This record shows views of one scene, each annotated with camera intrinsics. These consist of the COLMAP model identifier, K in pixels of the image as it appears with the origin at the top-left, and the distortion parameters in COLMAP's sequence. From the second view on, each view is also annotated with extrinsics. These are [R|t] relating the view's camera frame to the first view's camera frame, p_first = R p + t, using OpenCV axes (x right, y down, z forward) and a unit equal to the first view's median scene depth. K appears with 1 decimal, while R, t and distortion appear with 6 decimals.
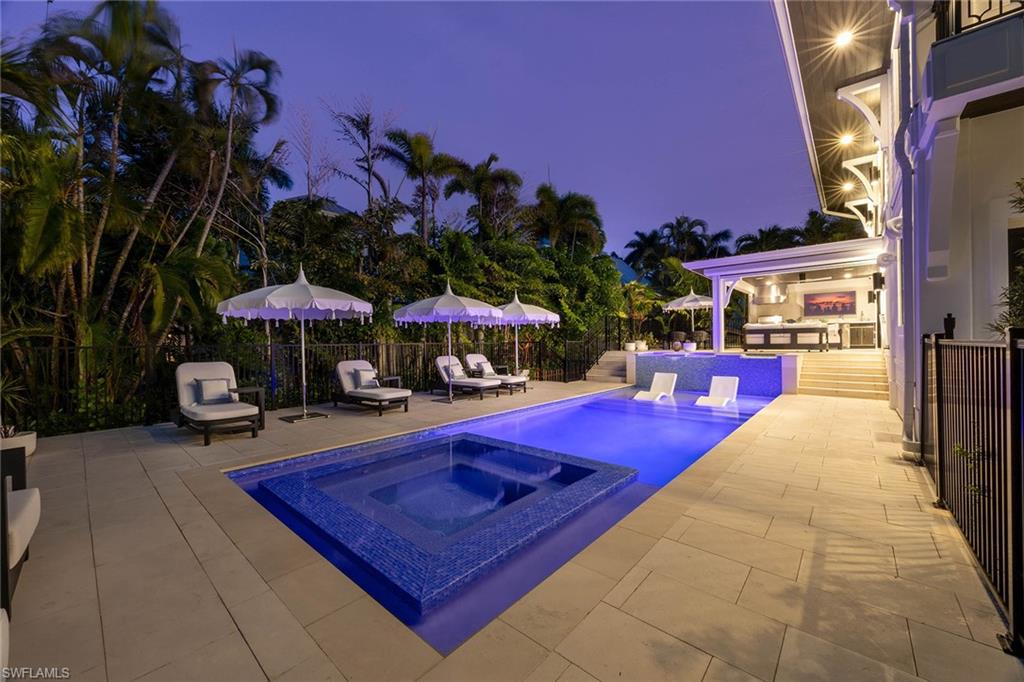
lens RADIAL K [[387.8, 0, 510.4], [0, 387.8, 341.1], [0, 0, 1]] dist [0.004793, 0.000436]
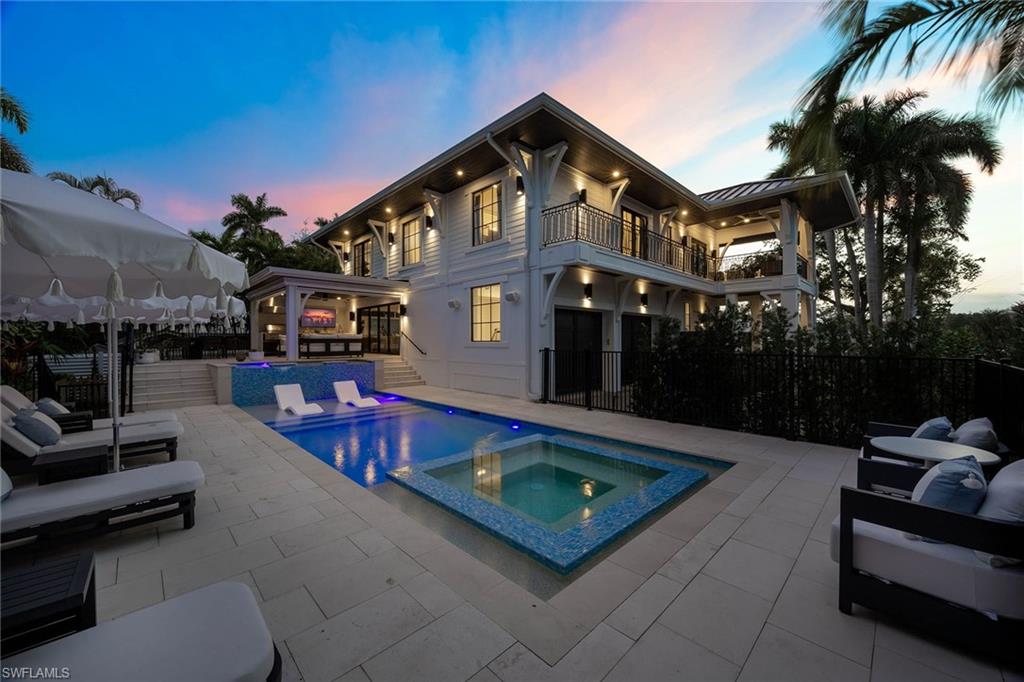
lens RADIAL K [[387.8, 0, 519.8], [0, 387.8, 340.7], [0, 0, 1]] dist [0.004793, 0.000436]
pose [[0.064308, 0.009552, 0.997884, -0.461346], [0.002940, 0.999948, -0.009761, -0.011593], [-0.997926, 0.003562, 0.064277, 0.354023]]
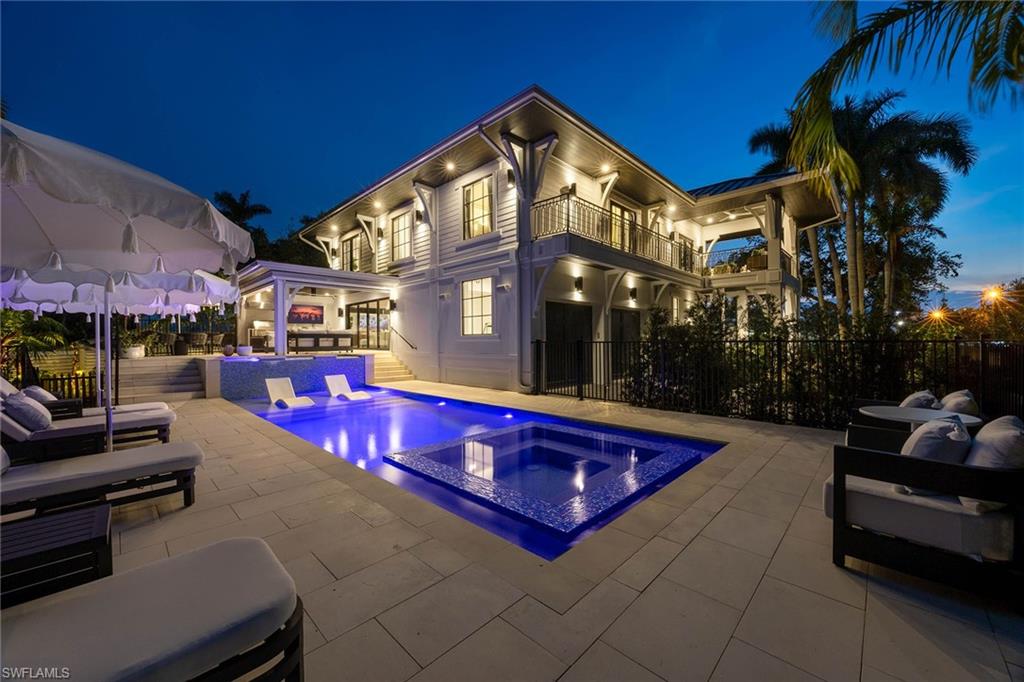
lens RADIAL K [[387.8, 0, 516.0], [0, 387.8, 341.1], [0, 0, 1]] dist [0.004793, 0.000436]
pose [[0.041991, 0.008628, 0.999081, -0.465657], [0.008070, 0.999927, -0.008974, 0.005548], [-0.999085, 0.008440, 0.041918, 0.362759]]
